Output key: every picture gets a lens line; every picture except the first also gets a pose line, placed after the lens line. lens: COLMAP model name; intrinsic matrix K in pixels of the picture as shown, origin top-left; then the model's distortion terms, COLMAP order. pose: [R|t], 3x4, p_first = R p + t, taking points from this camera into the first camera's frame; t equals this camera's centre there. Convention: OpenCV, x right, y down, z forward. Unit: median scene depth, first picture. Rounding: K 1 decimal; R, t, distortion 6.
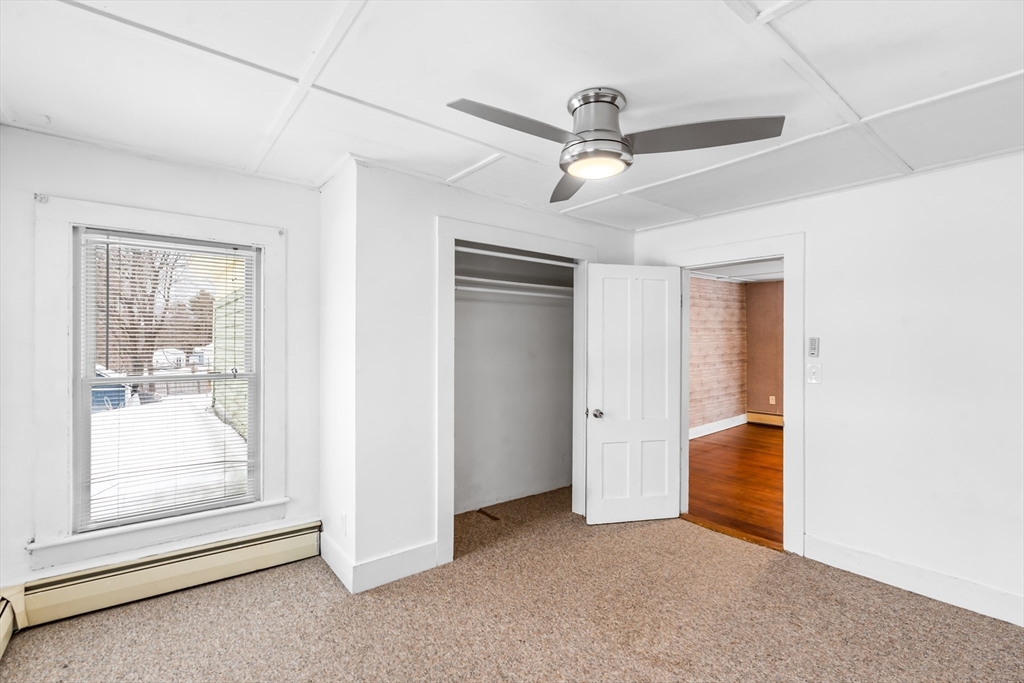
lens RADIAL K [[462.0, 0, 509.0], [0, 462.0, 340.9], [0, 0, 1]] dist [-0.003416, 0.000524]
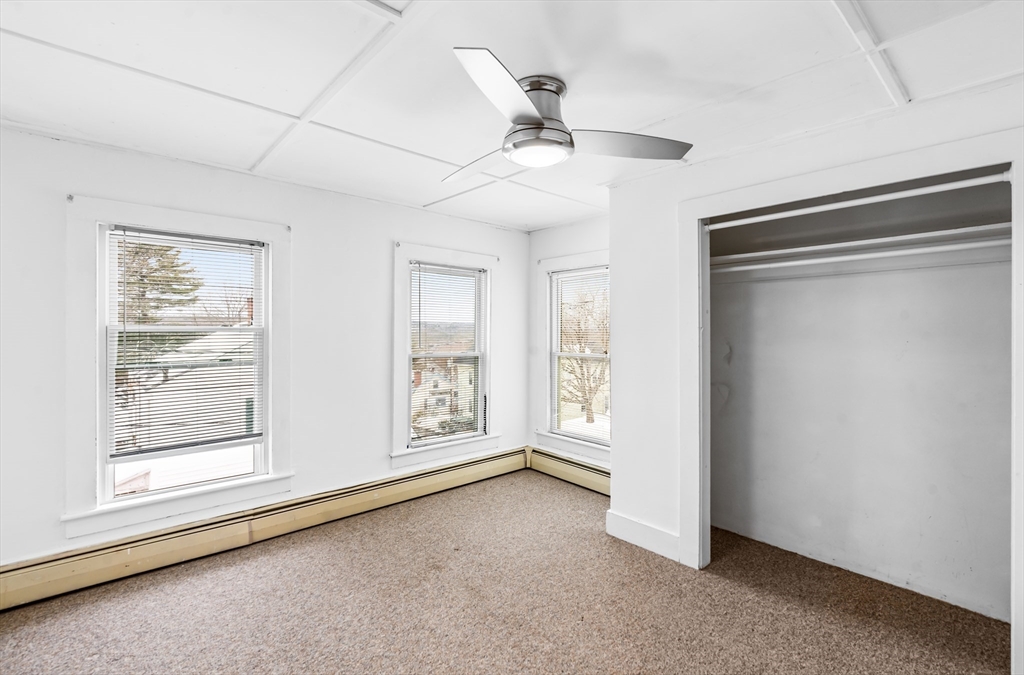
lens RADIAL K [[462.0, 0, 508.7], [0, 462.0, 334.4], [0, 0, 1]] dist [-0.003416, 0.000524]
pose [[0.055579, -0.002220, -0.998452, 0.829862], [-0.004128, 0.999988, -0.002454, 0.012289], [0.998446, 0.004258, 0.055570, 0.609659]]
